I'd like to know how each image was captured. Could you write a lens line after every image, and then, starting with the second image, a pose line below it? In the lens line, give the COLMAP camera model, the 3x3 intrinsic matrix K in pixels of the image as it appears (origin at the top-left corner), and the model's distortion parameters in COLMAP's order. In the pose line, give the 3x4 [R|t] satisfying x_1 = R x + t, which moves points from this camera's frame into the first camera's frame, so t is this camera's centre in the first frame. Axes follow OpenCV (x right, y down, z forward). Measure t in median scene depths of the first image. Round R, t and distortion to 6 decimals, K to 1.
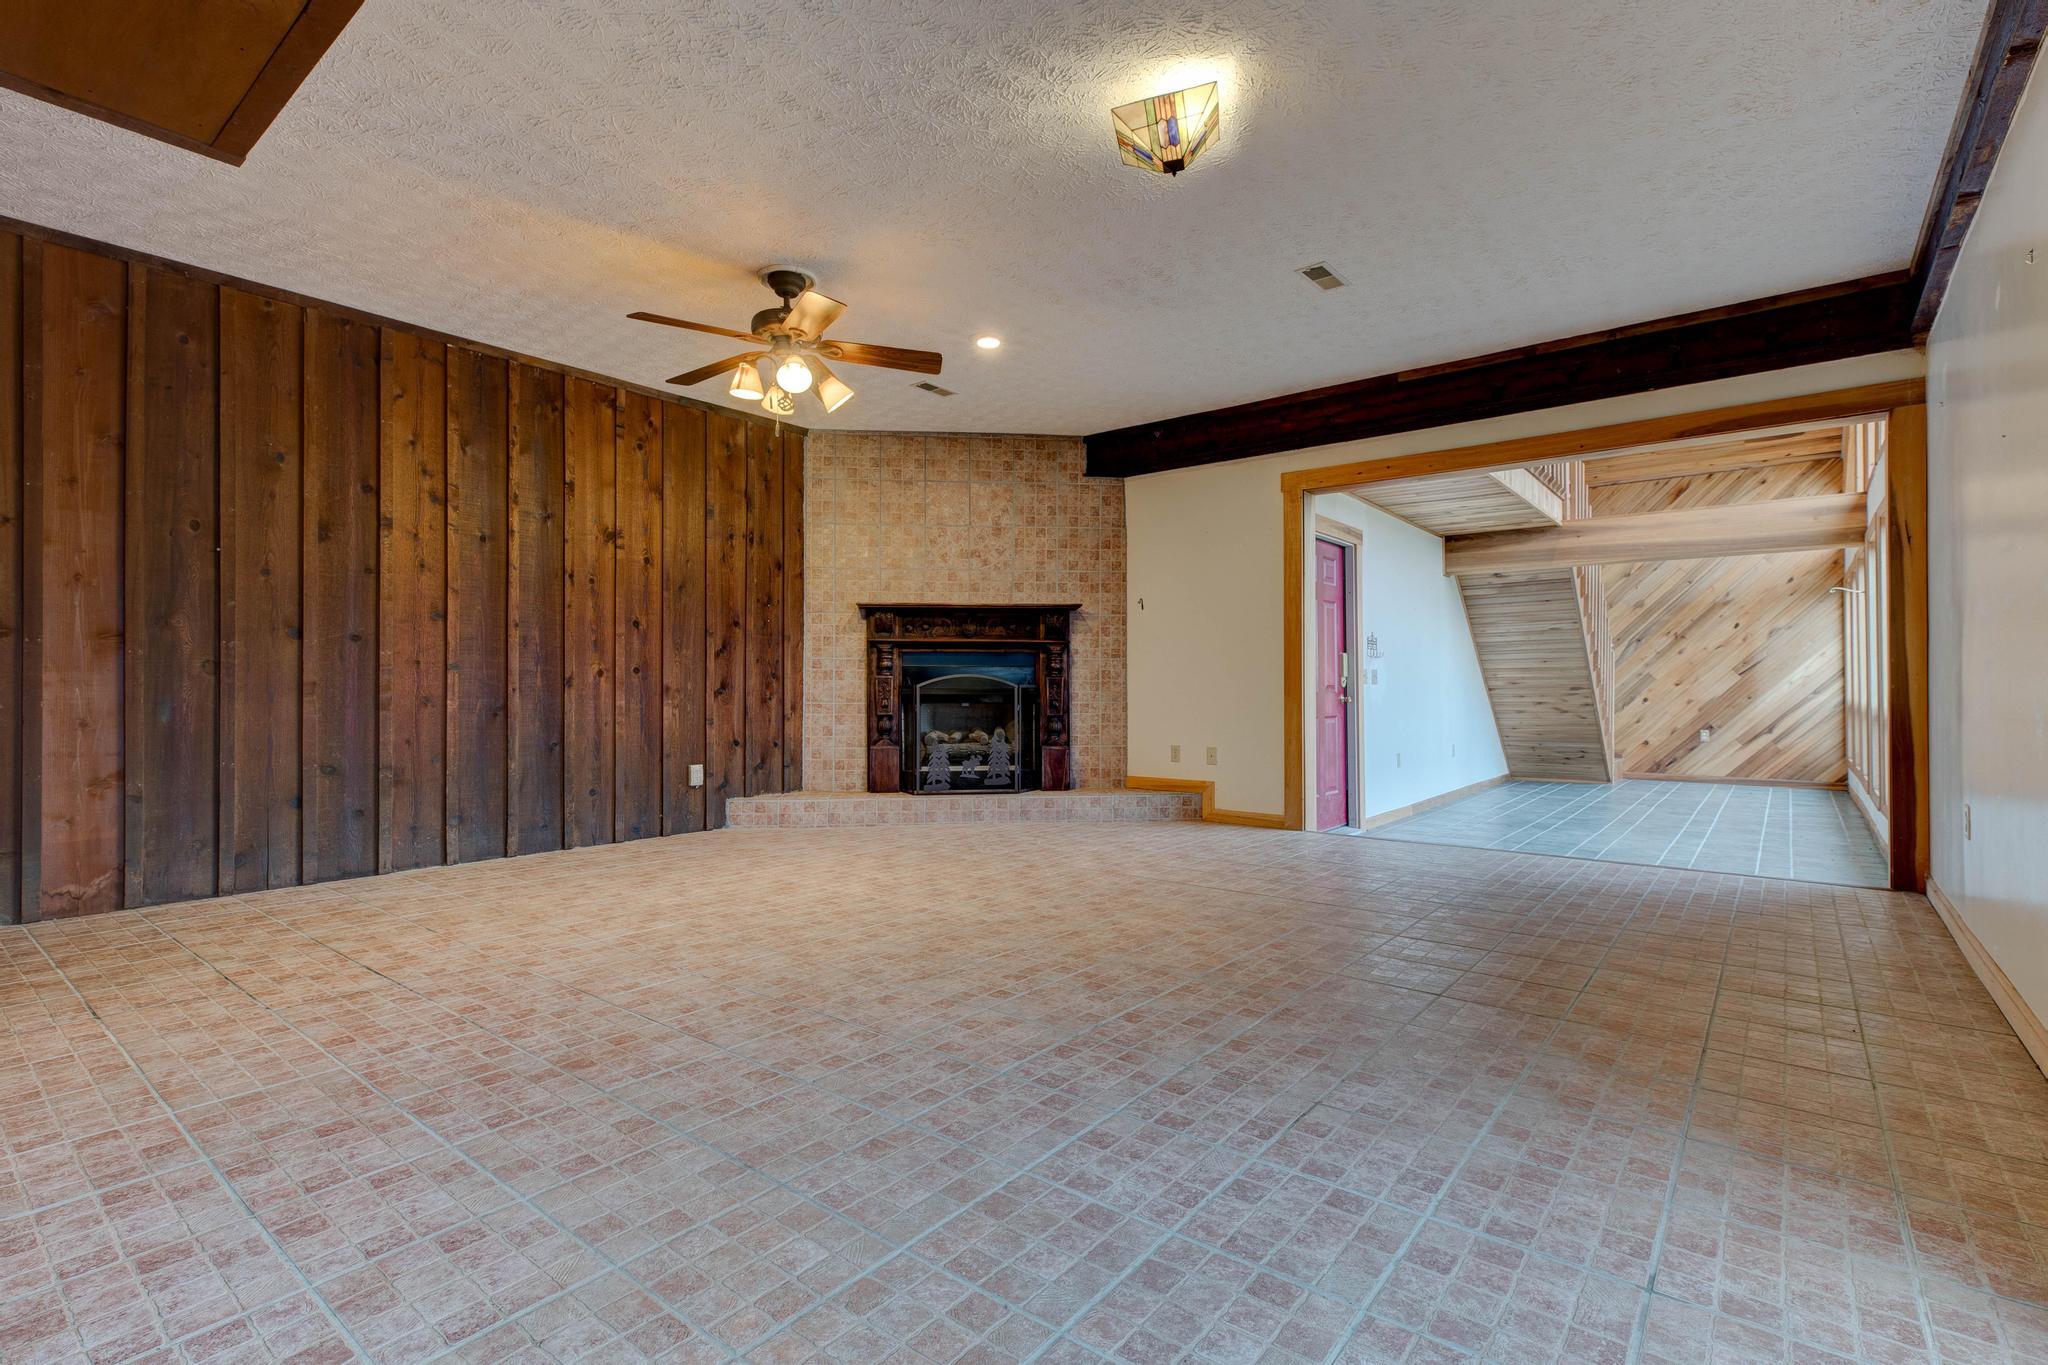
lens RADIAL K [[966.7, 0, 1011.1], [0, 966.7, 678.7], [0, 0, 1]] dist [0.005332, 0.000344]
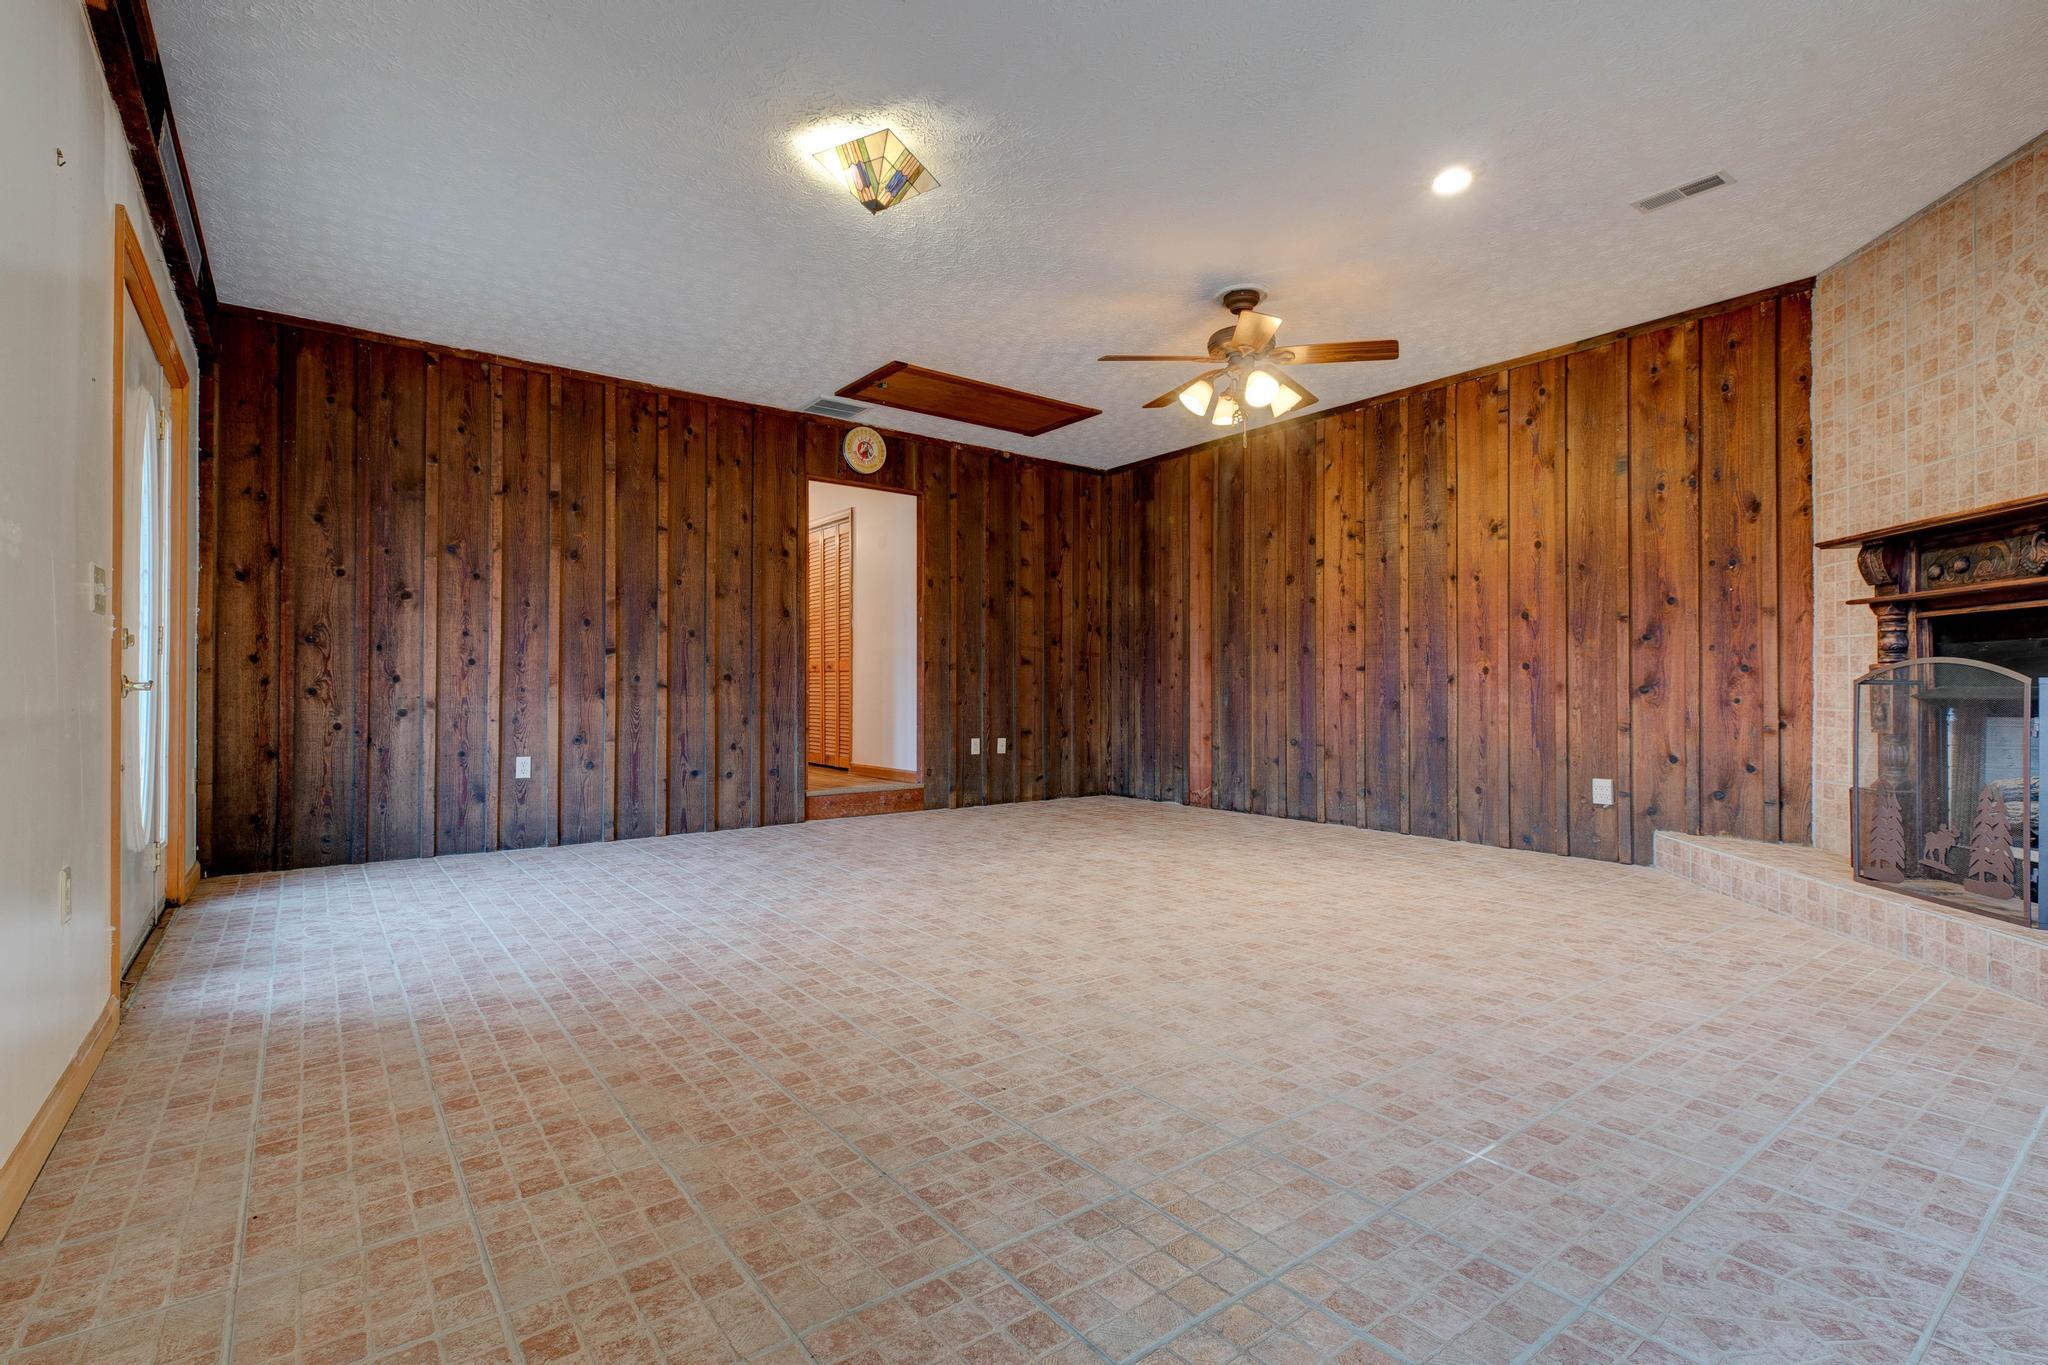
lens RADIAL K [[966.7, 0, 1011.1], [0, 966.7, 678.7], [0, 0, 1]] dist [0.005332, 0.000344]
pose [[-0.262077, -0.006862, -0.965023, 0.681670], [0.009348, 0.999910, -0.009649, 0.007953], [0.965002, -0.011550, -0.261989, 0.829728]]
